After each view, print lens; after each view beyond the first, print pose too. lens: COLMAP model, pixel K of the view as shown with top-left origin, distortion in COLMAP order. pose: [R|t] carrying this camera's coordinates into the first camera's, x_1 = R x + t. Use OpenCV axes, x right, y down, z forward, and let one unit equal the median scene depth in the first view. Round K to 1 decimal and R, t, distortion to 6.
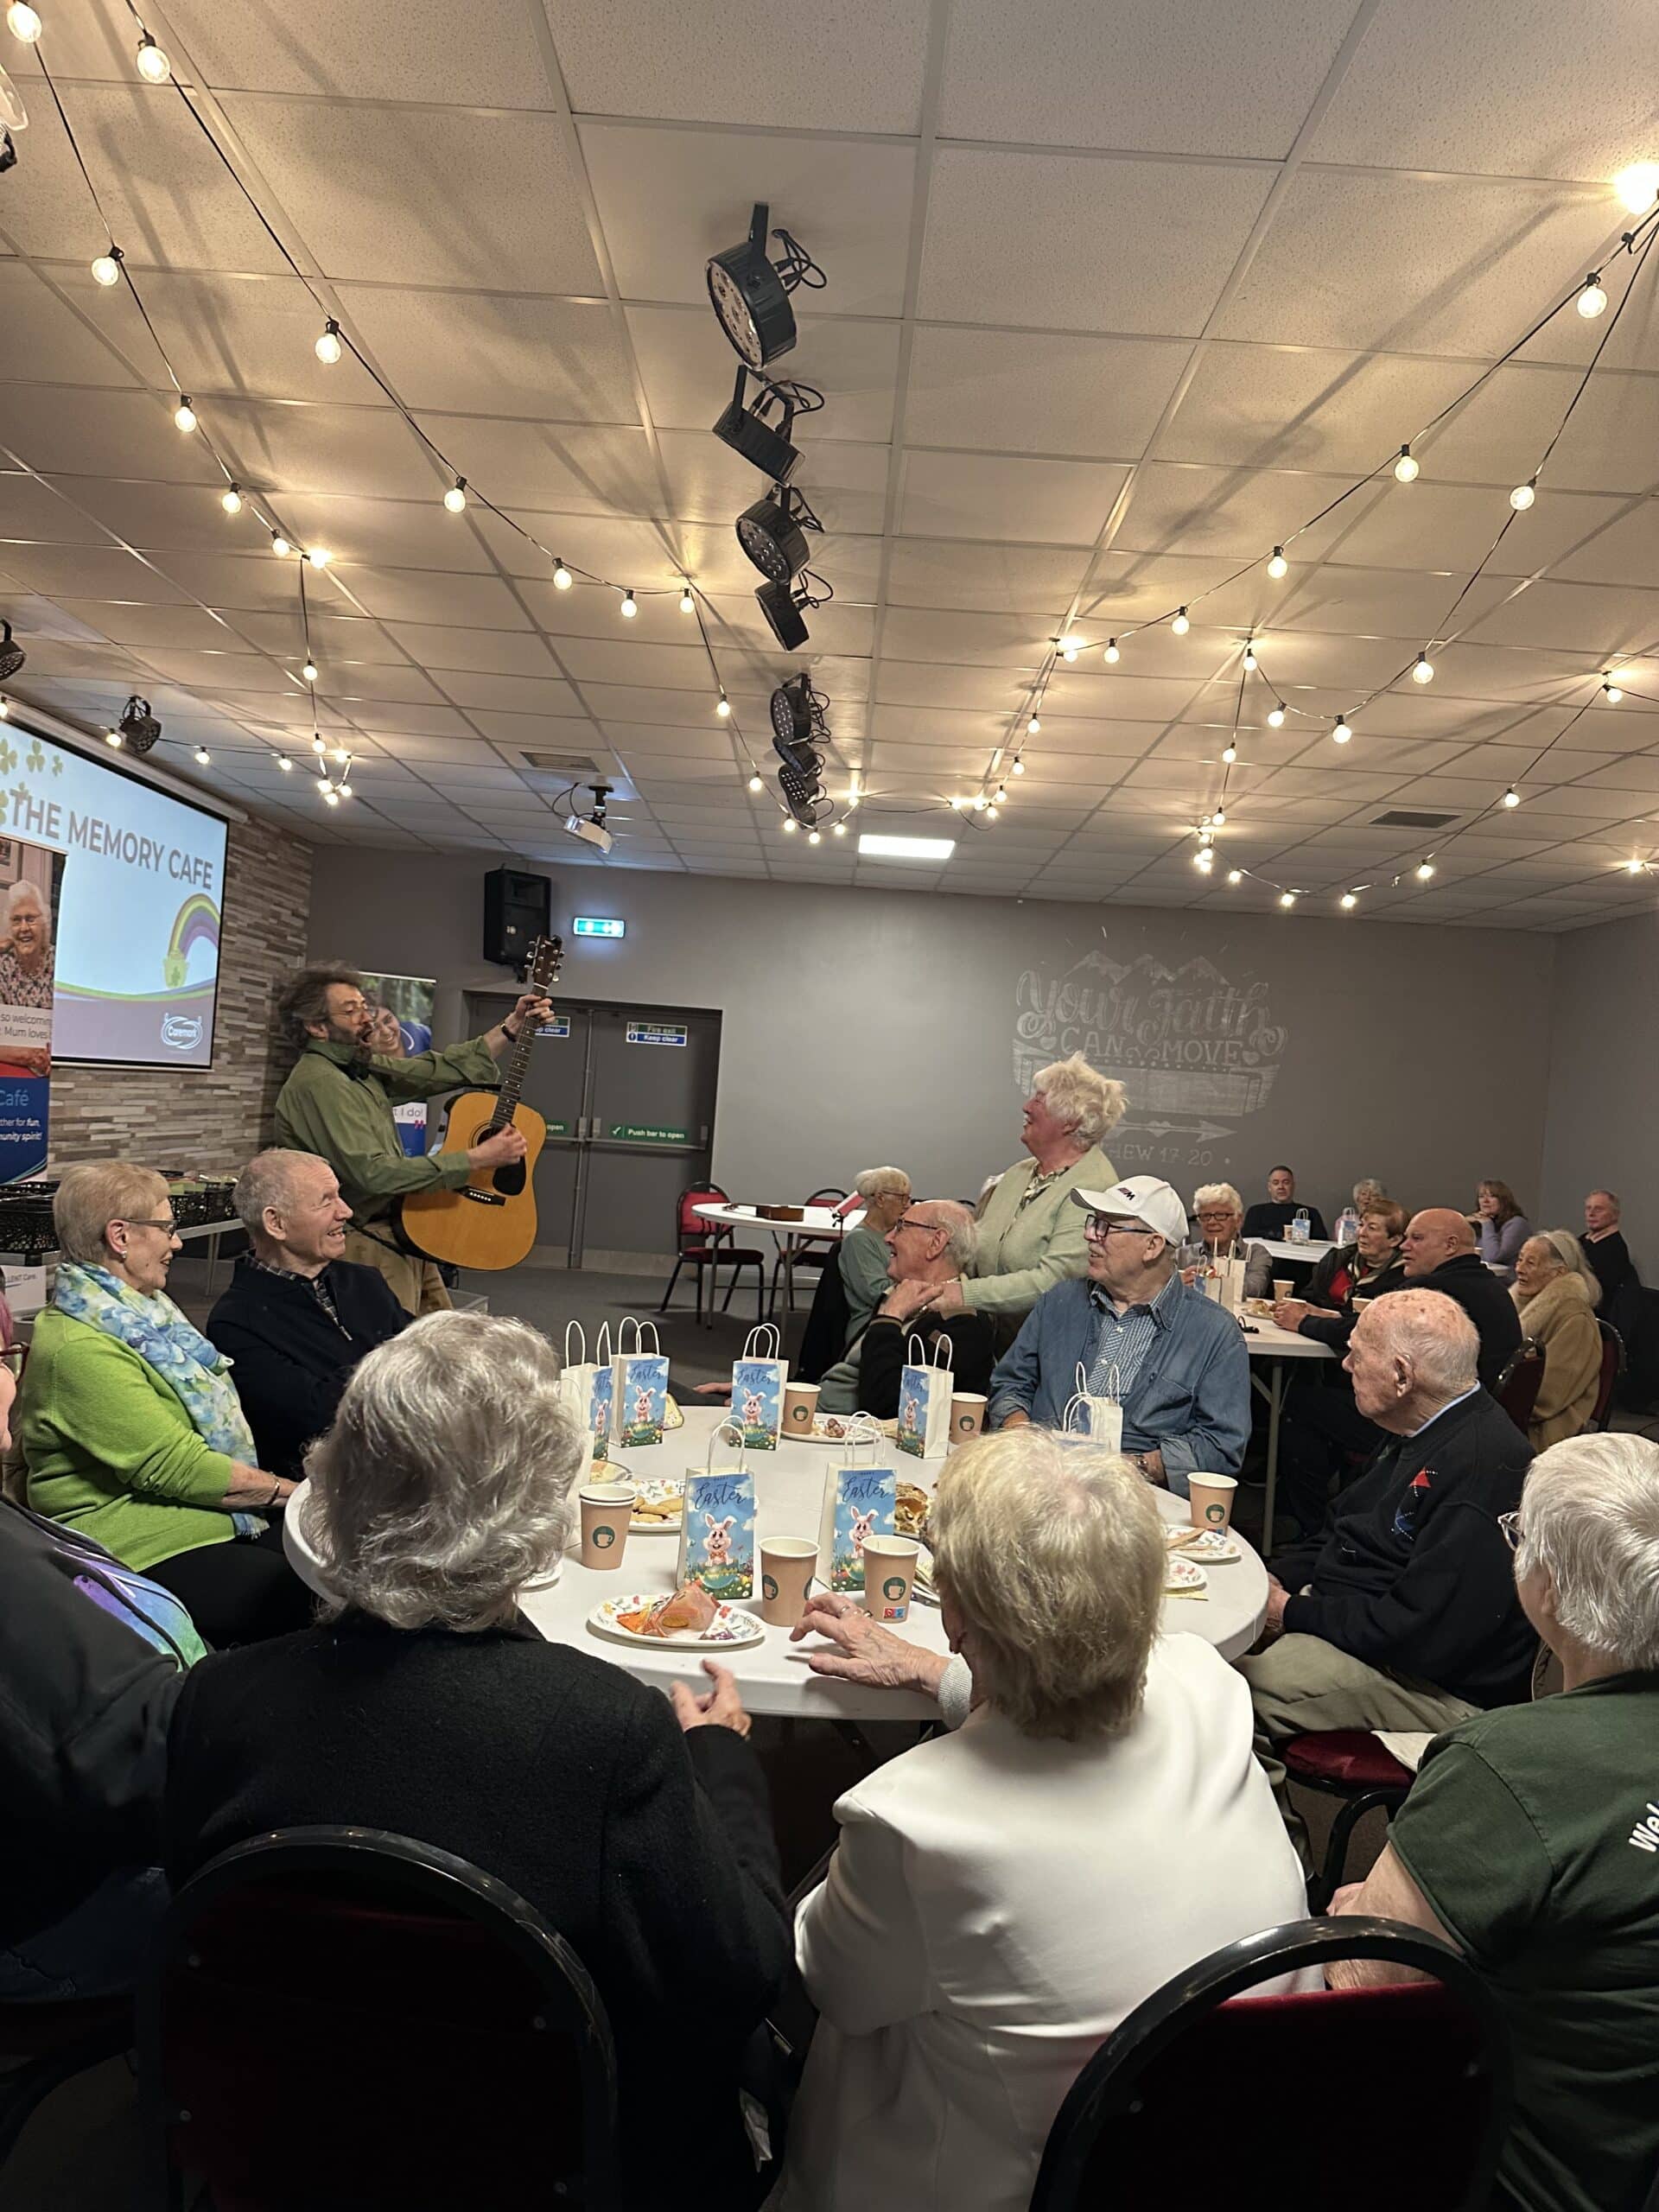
lens RADIAL K [[1520.4, 0, 814.1], [0, 1520.4, 1115.6], [0, 0, 1]] dist [0.148954, -0.293435]
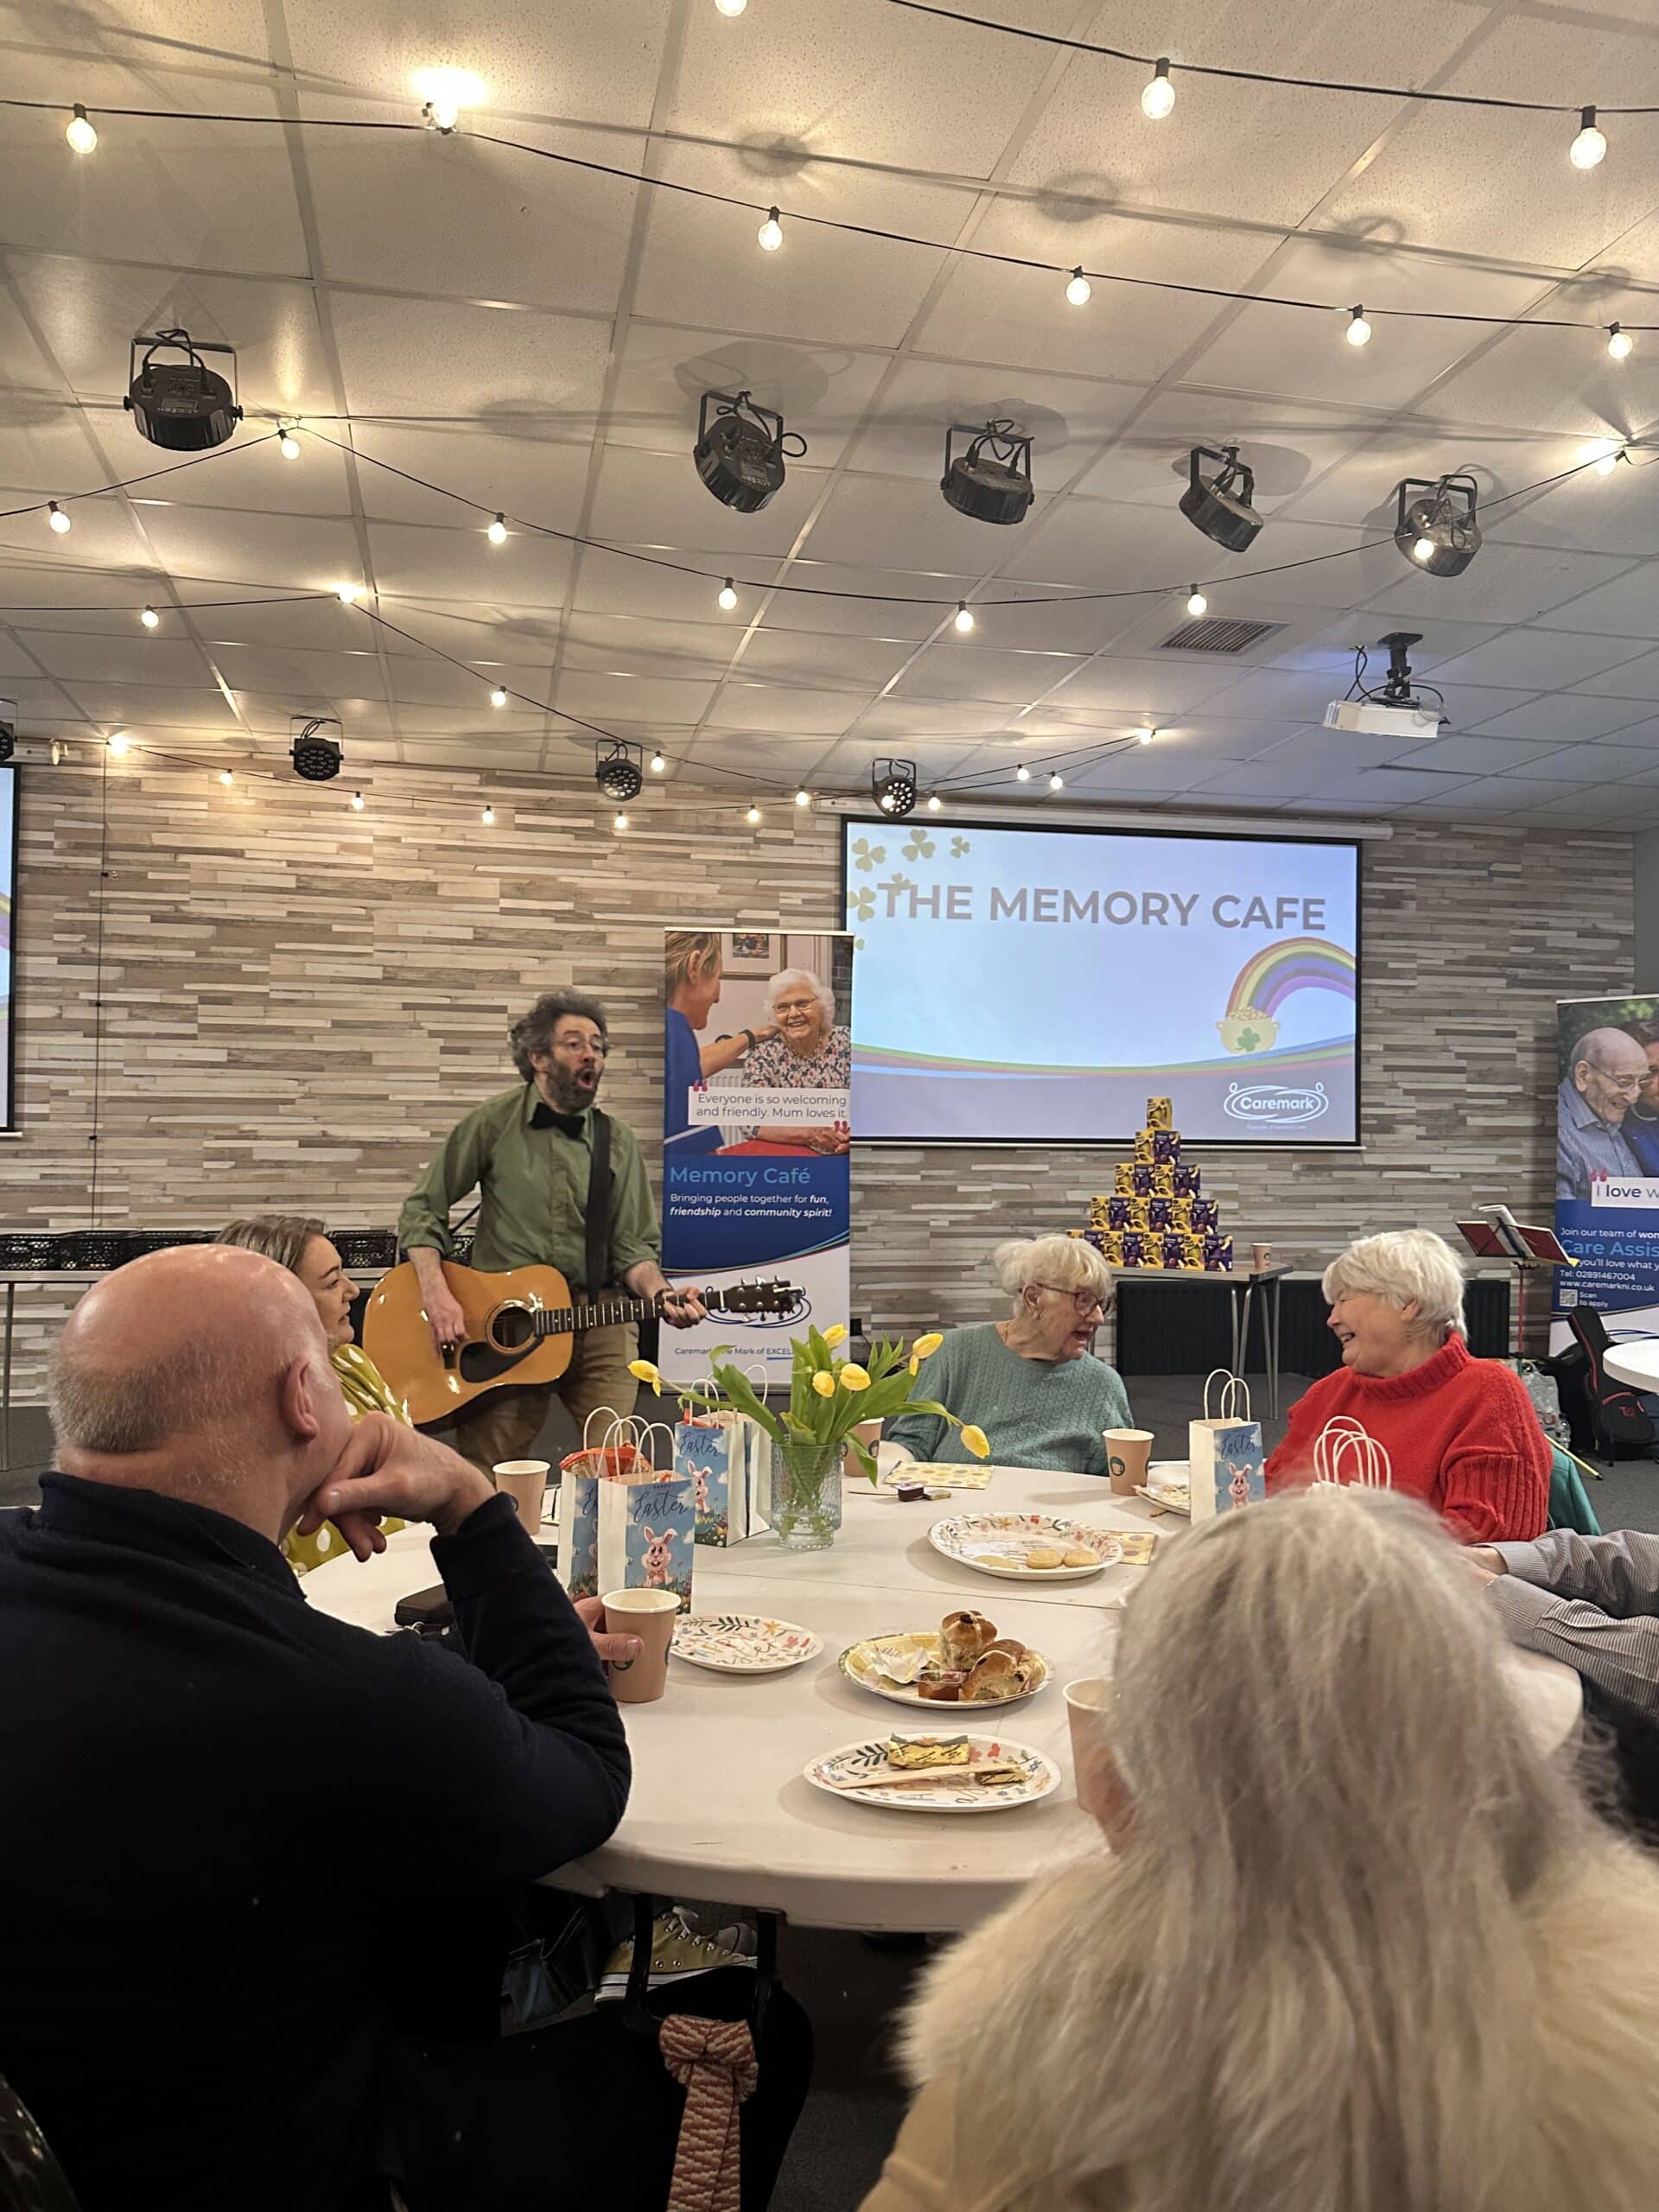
lens RADIAL K [[1520.4, 0, 814.1], [0, 1520.4, 1115.6], [0, 0, 1]] dist [0.148954, -0.293435]
pose [[0.232223, -0.092663, -0.968239, 0.323057], [0.000060, 0.995453, -0.095253, 0.030653], [0.972663, 0.022061, 0.231172, 0.516288]]
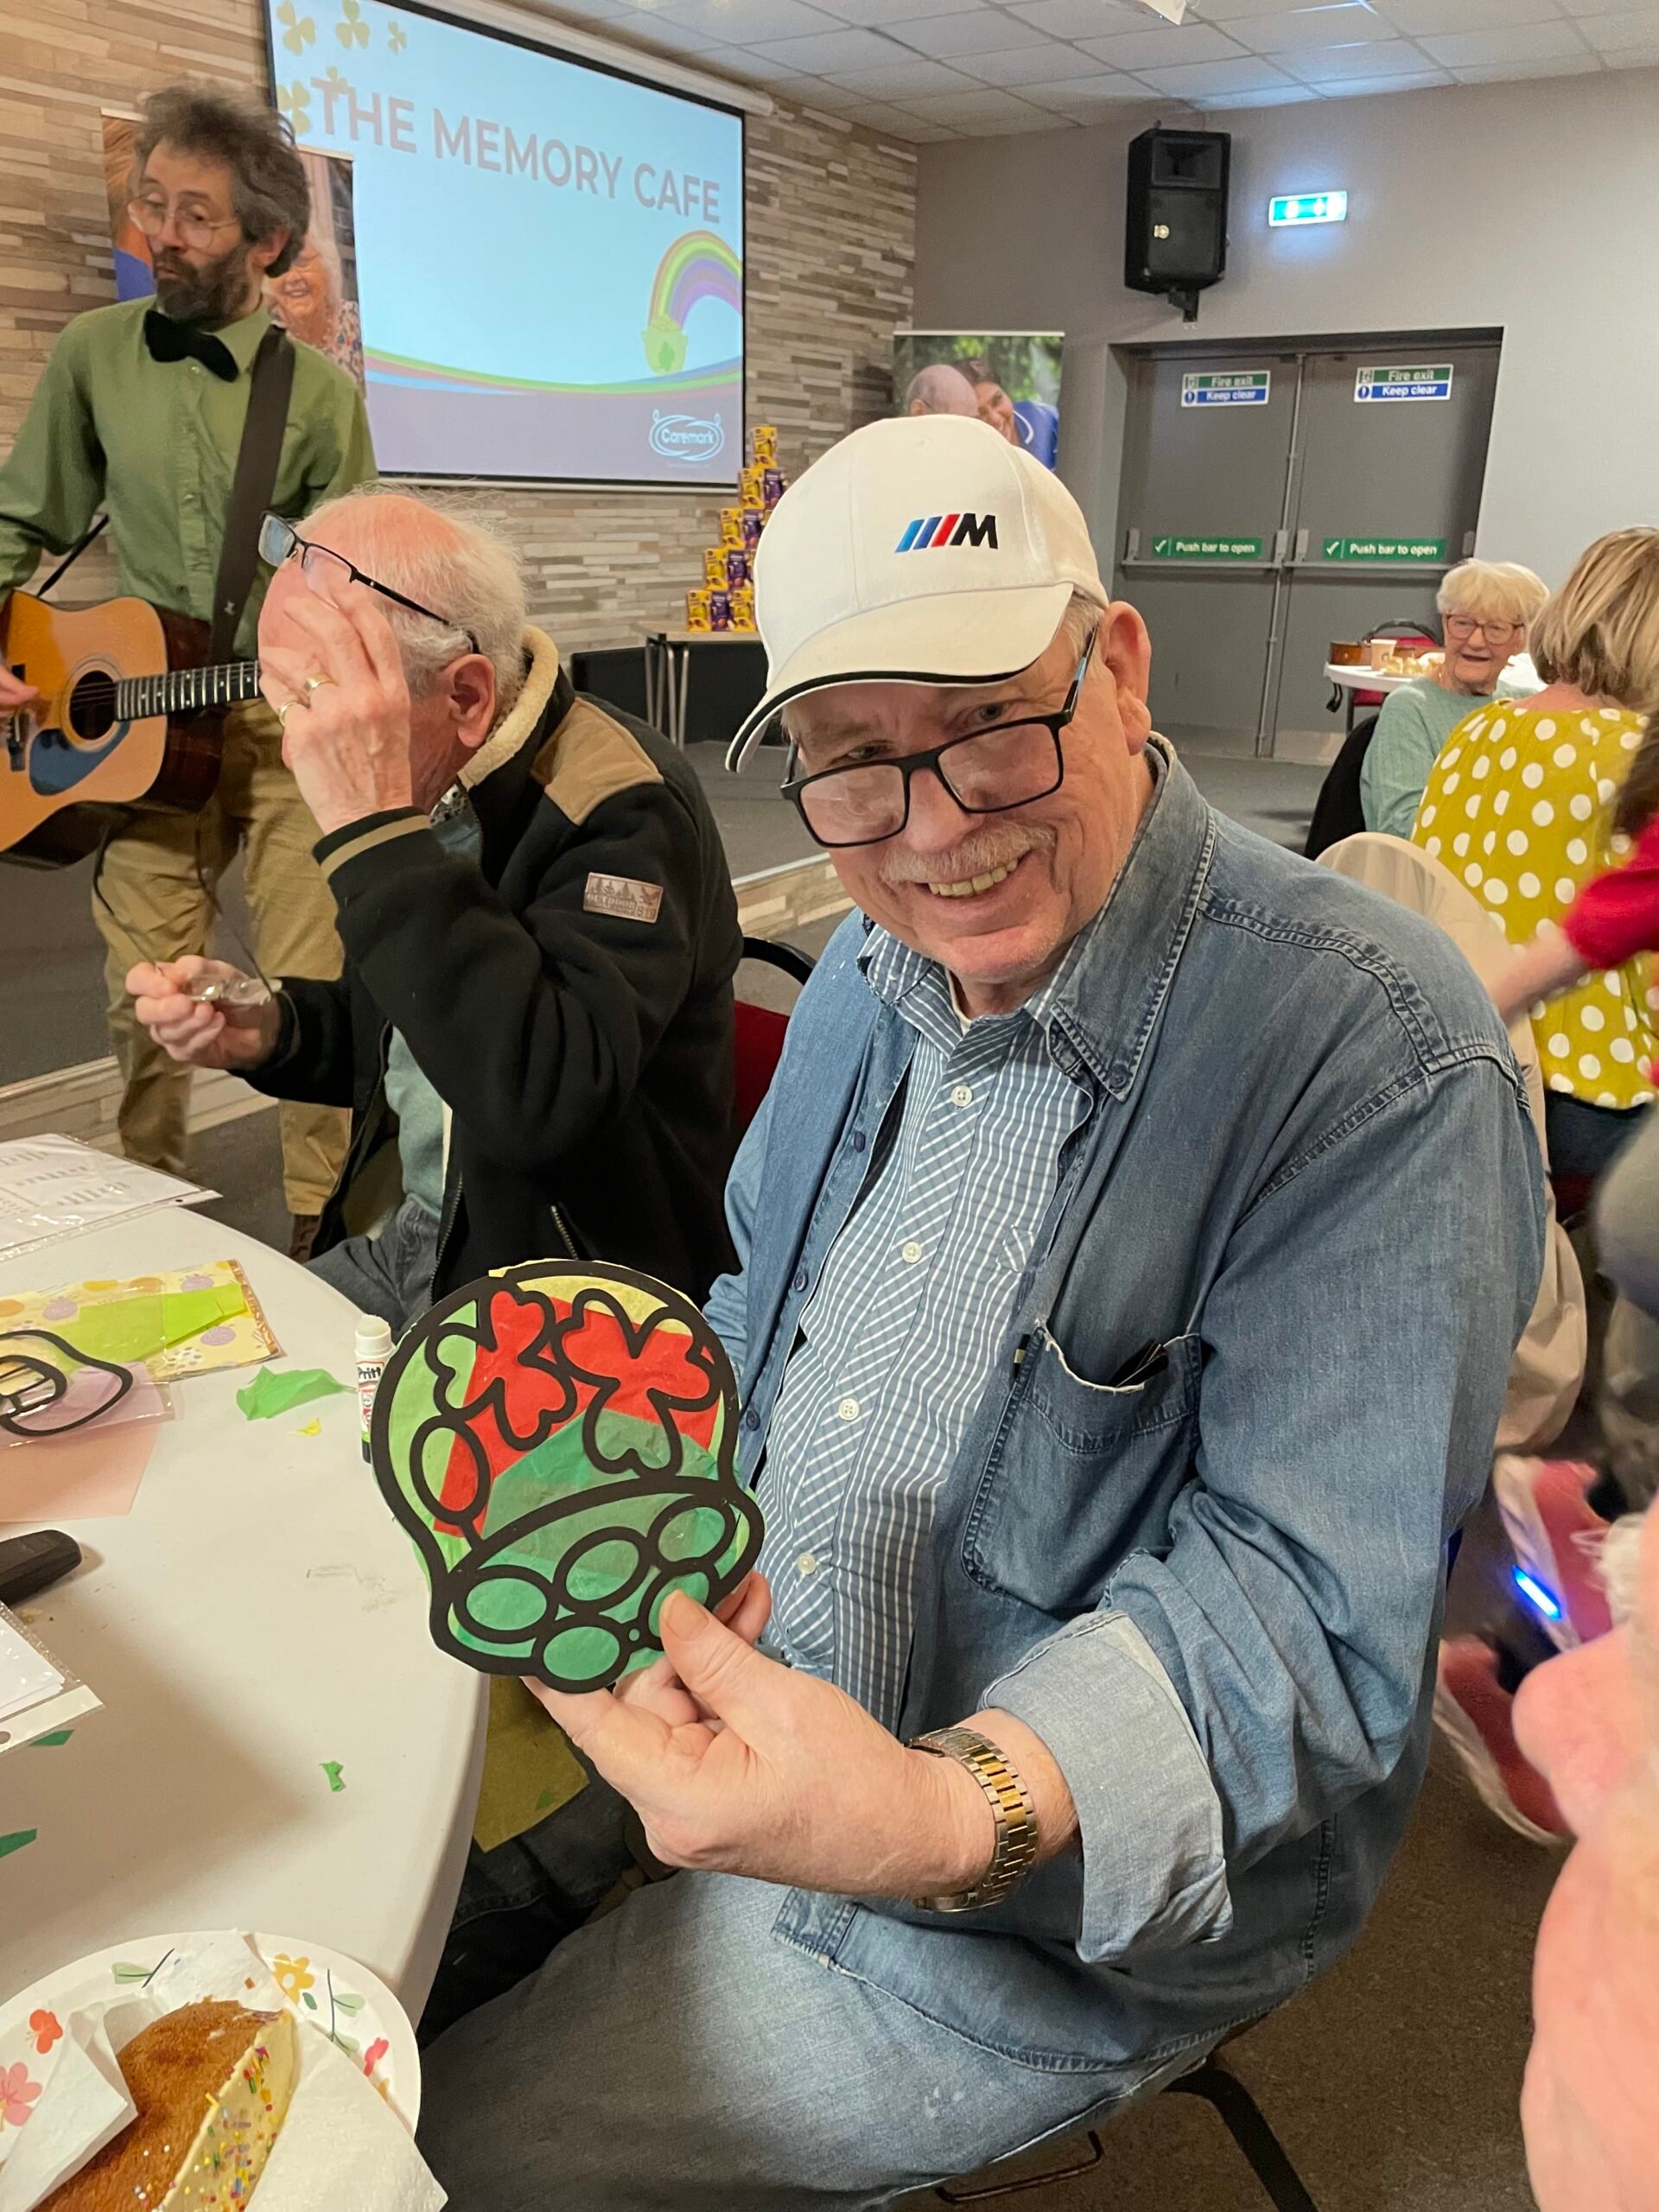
lens RADIAL K [[1677.0, 0, 818.3], [0, 1677.0, 1102.2], [0, 0, 1]] dist [0.078432, -0.094093]
pose [[0.849170, 0.112288, -0.516045, 0.105216], [0.047646, 0.956862, 0.286610, 0.021930], [0.525966, -0.267968, 0.807188, 0.251585]]
